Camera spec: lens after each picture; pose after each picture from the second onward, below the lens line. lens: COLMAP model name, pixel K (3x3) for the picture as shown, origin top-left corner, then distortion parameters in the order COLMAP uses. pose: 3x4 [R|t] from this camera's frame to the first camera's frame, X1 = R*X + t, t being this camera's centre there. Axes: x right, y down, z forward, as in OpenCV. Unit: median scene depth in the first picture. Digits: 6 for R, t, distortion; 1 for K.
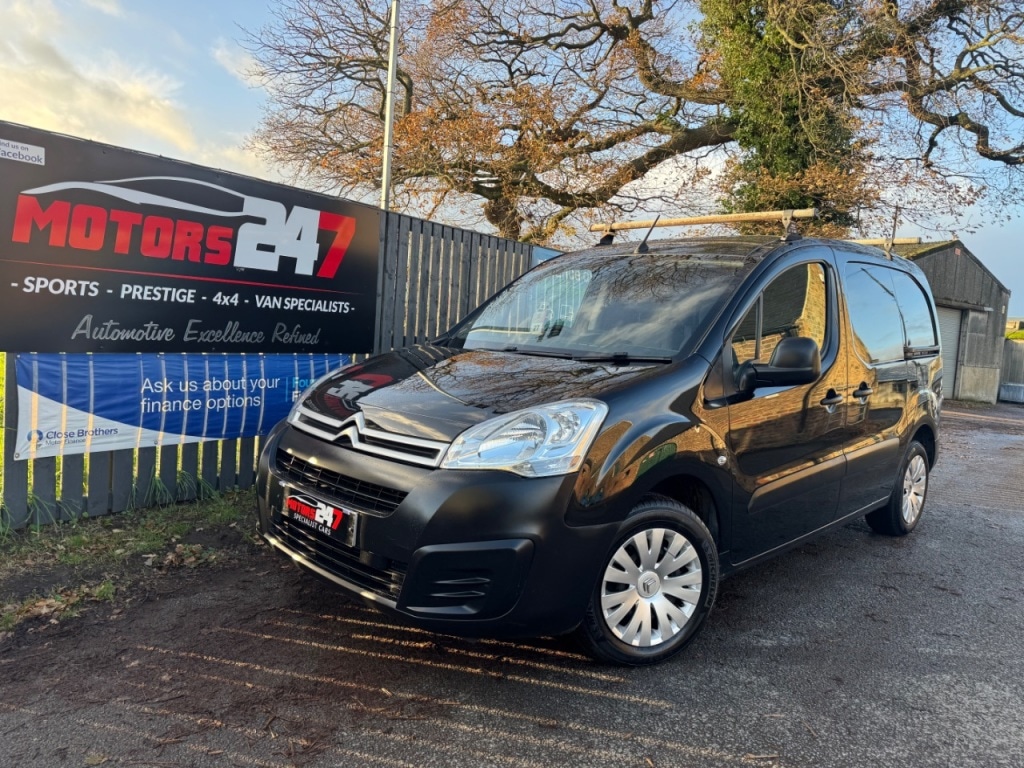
lens RADIAL K [[720.6, 0, 507.4], [0, 720.6, 380.9], [0, 0, 1]] dist [0.029105, -0.027537]
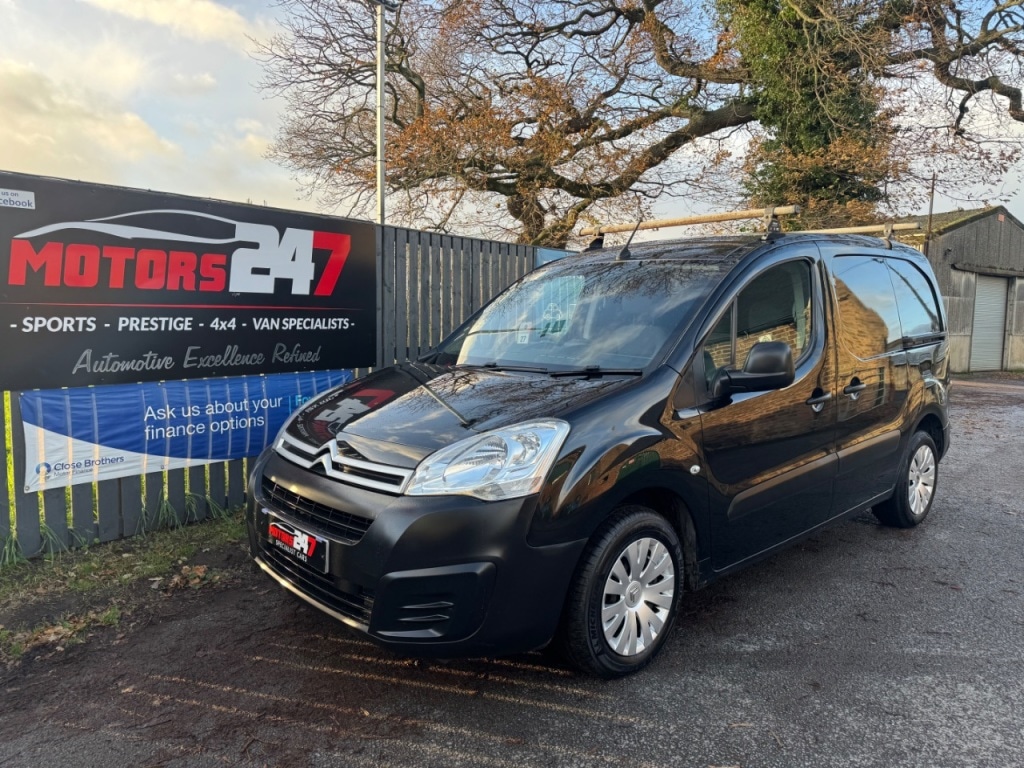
lens RADIAL K [[720.6, 0, 512.9], [0, 720.6, 387.5], [0, 0, 1]] dist [0.029105, -0.027537]
pose [[0.997702, -0.047012, -0.048795, 0.072577], [0.048049, 0.998638, 0.020315, -0.026634], [0.047774, -0.022613, 0.998602, -0.008235]]
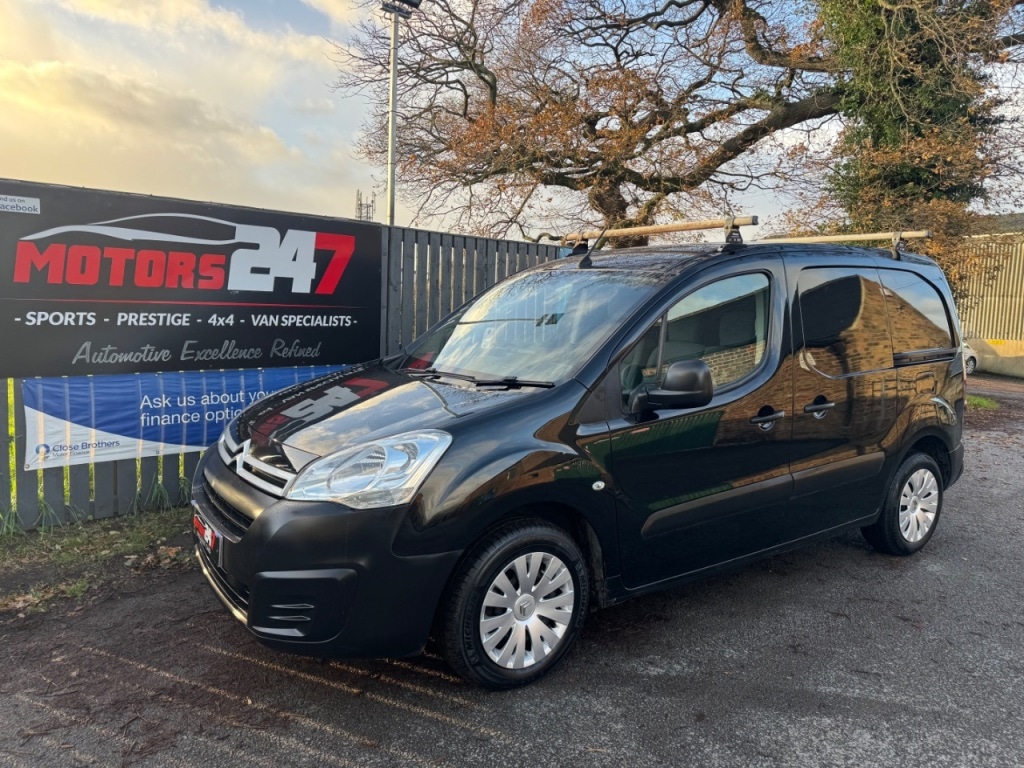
lens RADIAL K [[720.6, 0, 516.9], [0, 720.6, 375.8], [0, 0, 1]] dist [0.029105, -0.027537]
pose [[0.983871, -0.010331, -0.178583, 0.266109], [0.013161, 0.999806, 0.014671, -0.042698], [0.178396, -0.016785, 0.983816, 0.003378]]
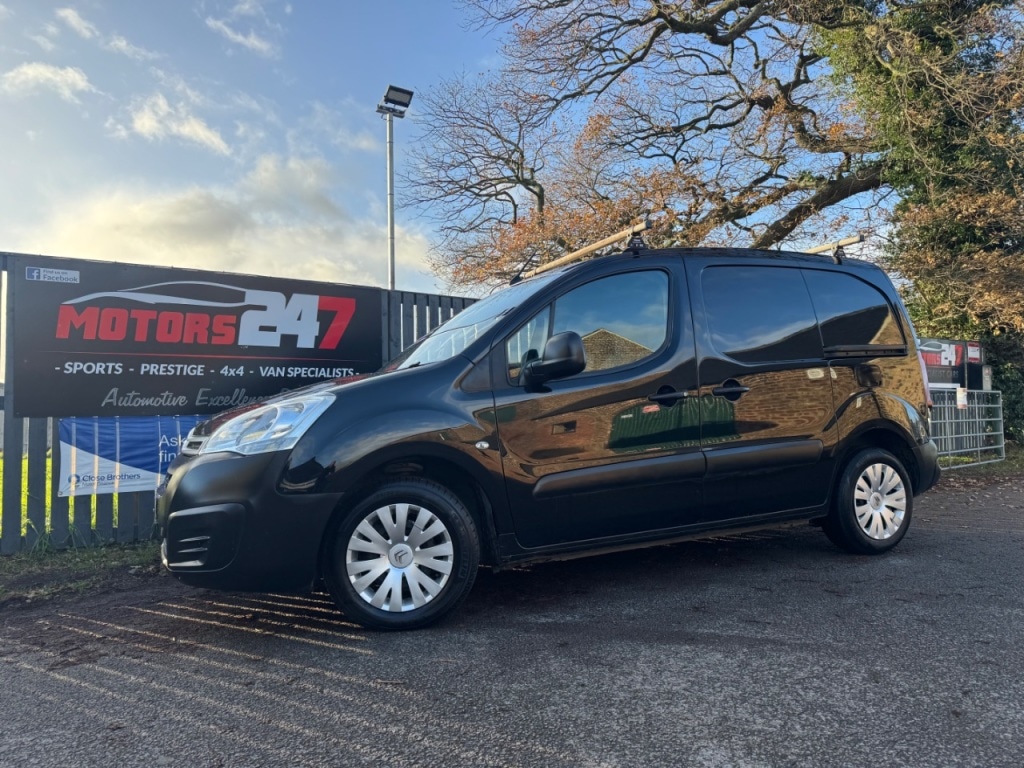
lens RADIAL K [[720.6, 0, 515.4], [0, 720.6, 383.7], [0, 0, 1]] dist [0.029105, -0.027537]
pose [[0.944221, -0.101238, -0.313364, 0.509021], [0.057869, 0.987775, -0.144750, 0.129456], [0.324188, 0.118542, 0.938536, -0.019962]]
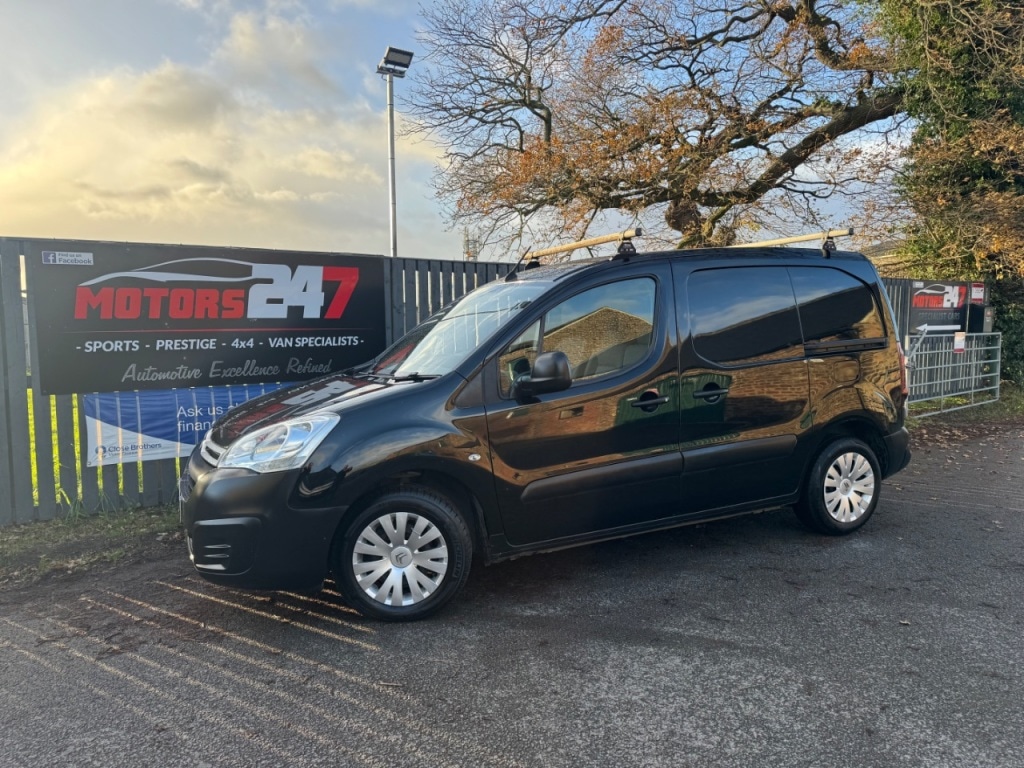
lens RADIAL K [[720.6, 0, 513.1], [0, 720.6, 383.8], [0, 0, 1]] dist [0.029105, -0.027537]
pose [[0.940196, -0.050384, -0.336887, 0.559540], [0.047284, 0.998730, -0.017405, 0.007142], [0.337336, 0.000434, 0.941384, -0.080284]]
